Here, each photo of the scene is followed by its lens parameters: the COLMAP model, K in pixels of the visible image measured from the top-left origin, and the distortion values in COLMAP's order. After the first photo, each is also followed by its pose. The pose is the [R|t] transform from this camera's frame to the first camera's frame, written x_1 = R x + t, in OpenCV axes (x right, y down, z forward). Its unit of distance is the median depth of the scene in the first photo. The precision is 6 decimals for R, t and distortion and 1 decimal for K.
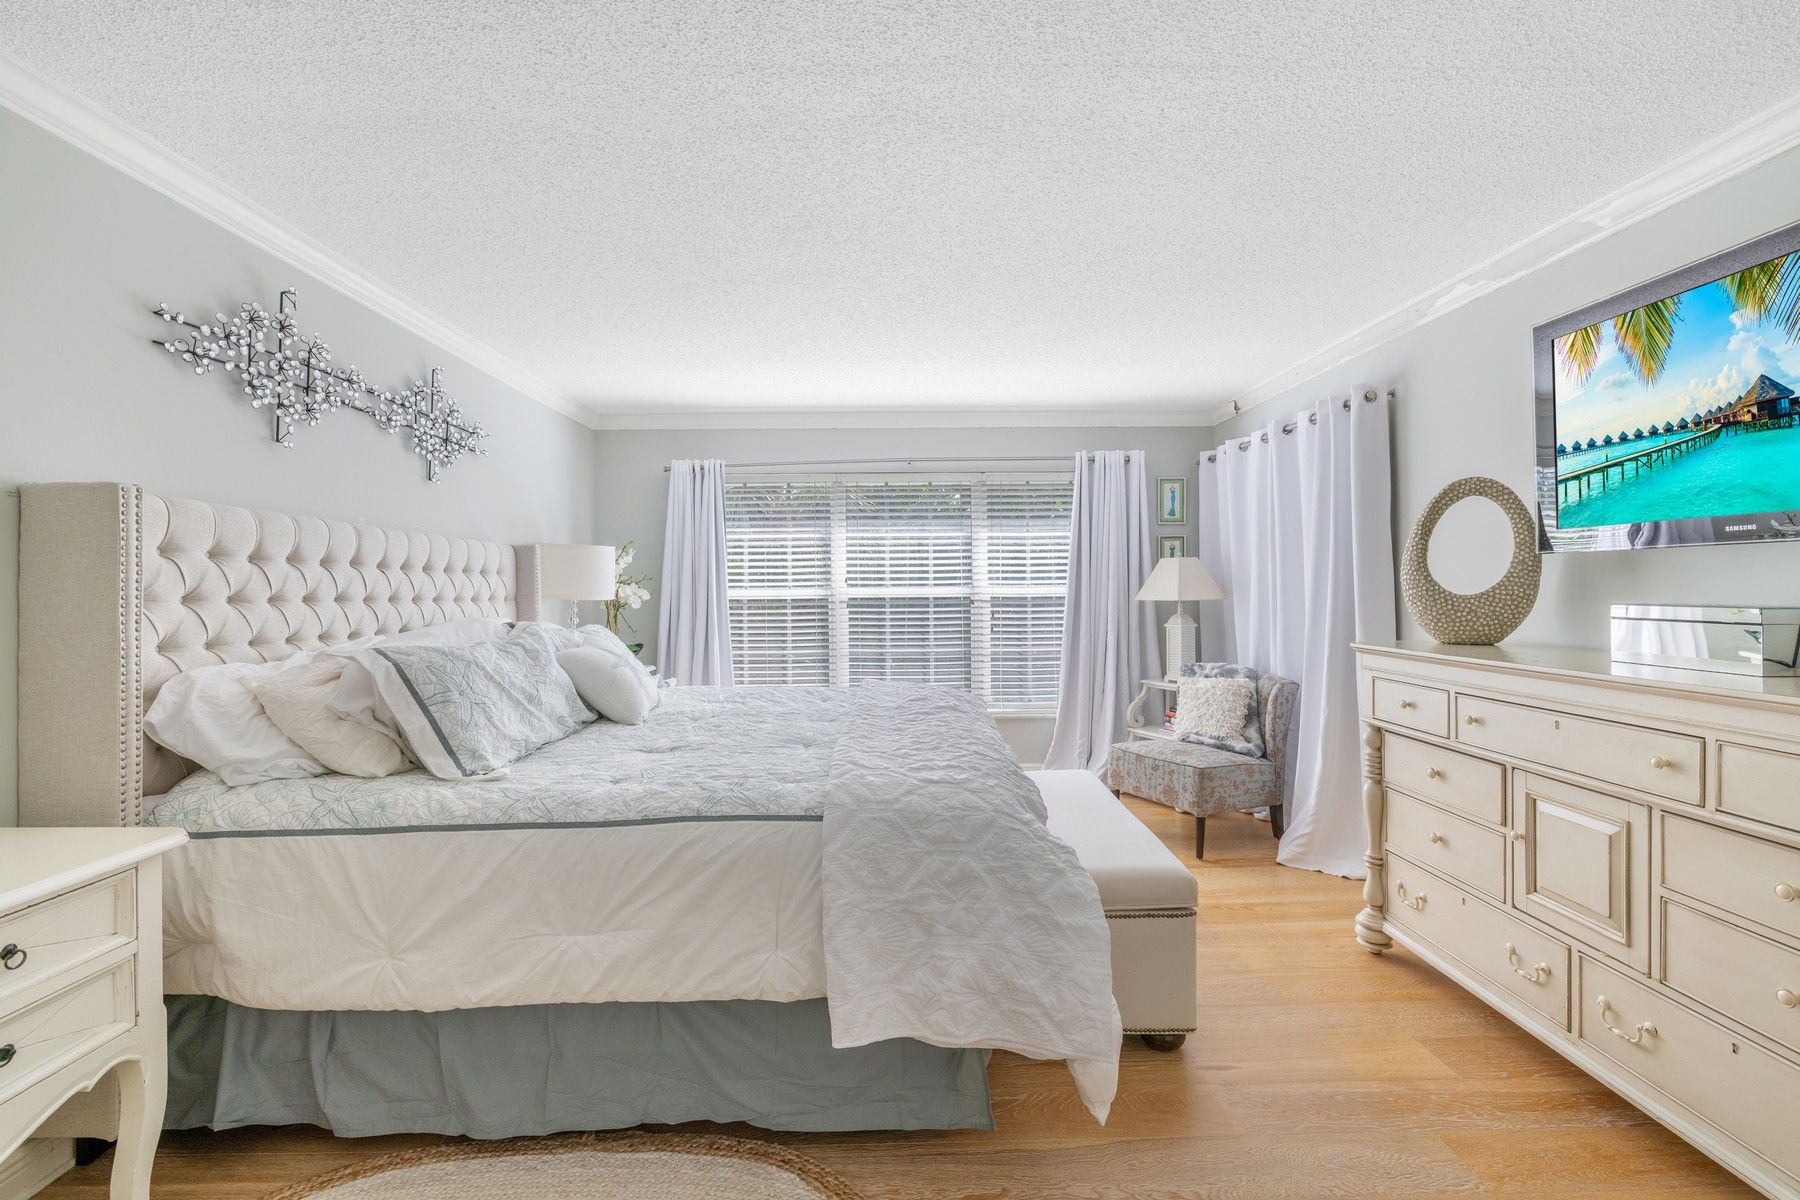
lens RADIAL K [[795.9, 0, 874.3], [0, 795.9, 582.5], [0, 0, 1]] dist [-0.003939, -0.000544]
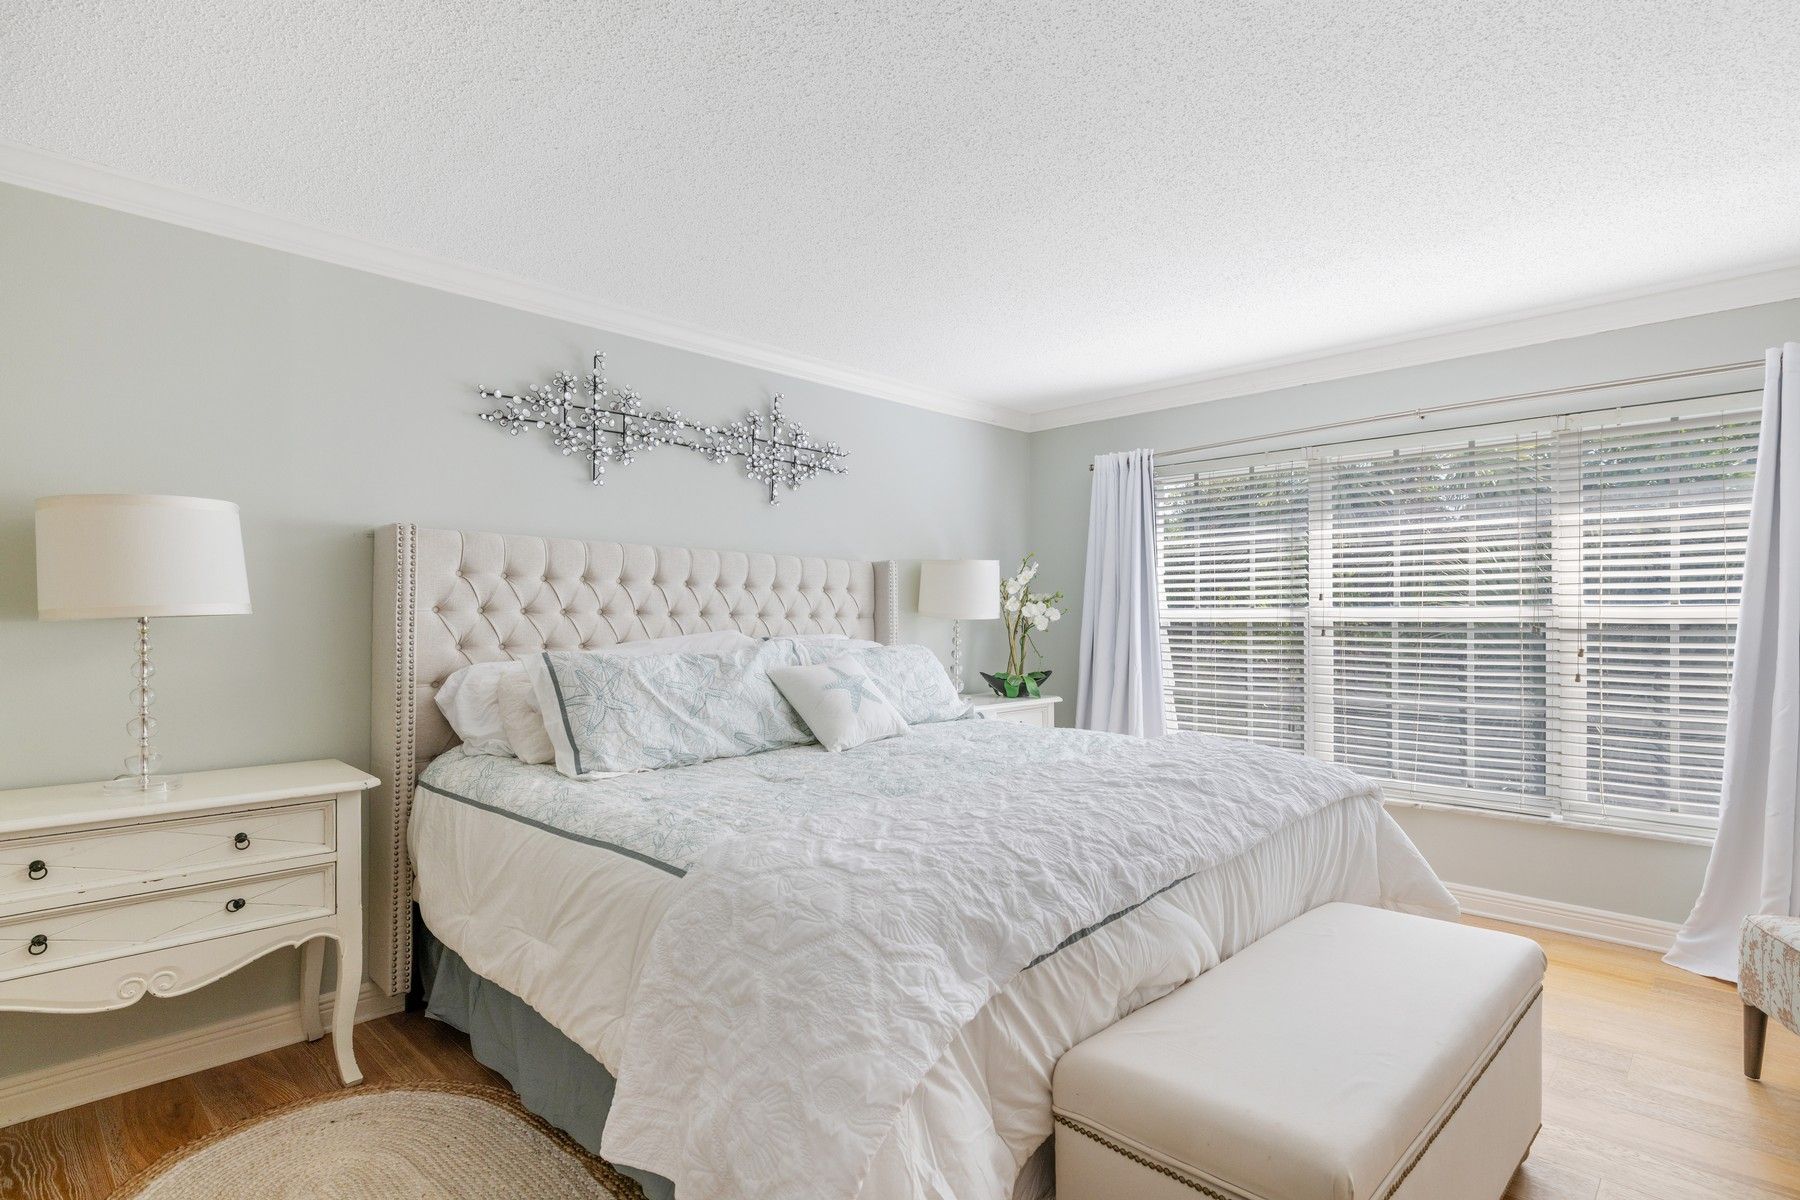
lens RADIAL K [[889.9, 0, 890.6], [0, 889.9, 611.6], [0, 0, 1]] dist [-0.004915, 0.001229]
pose [[0.709228, 0.005566, -0.704957, 0.324317], [-0.001063, 0.999976, 0.006826, 0.006974], [0.704978, -0.004092, 0.709217, 0.222542]]
